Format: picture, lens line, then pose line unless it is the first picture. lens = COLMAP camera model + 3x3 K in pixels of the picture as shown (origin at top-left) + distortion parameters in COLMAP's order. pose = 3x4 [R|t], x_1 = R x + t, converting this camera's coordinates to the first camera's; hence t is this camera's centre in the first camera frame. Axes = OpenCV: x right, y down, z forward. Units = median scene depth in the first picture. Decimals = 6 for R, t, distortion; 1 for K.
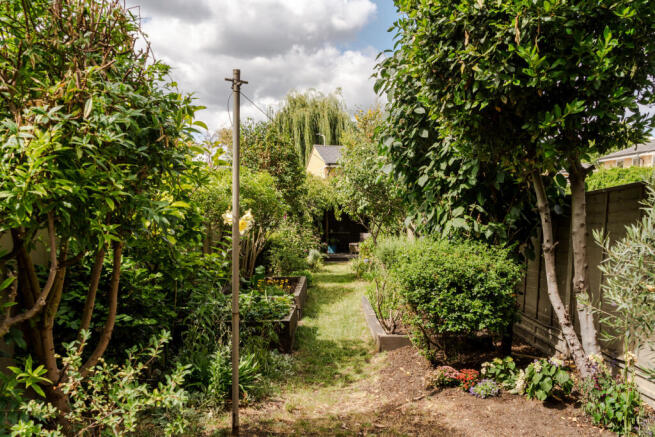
lens RADIAL K [[492.2, 0, 327.5], [0, 492.2, 219.3], [0, 0, 1]] dist [0.000317, 0.000022]
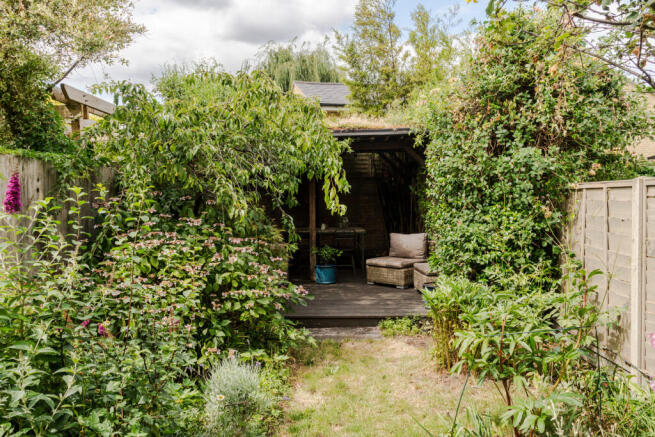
lens RADIAL K [[492.2, 0, 327.6], [0, 492.2, 217.3], [0, 0, 1]] dist [0.000317, 0.000022]
pose [[0.999810, -0.013114, 0.014442, 0.005948], [0.012587, 0.999272, 0.036015, -0.001865], [-0.014904, -0.035826, 0.999247, 0.587134]]
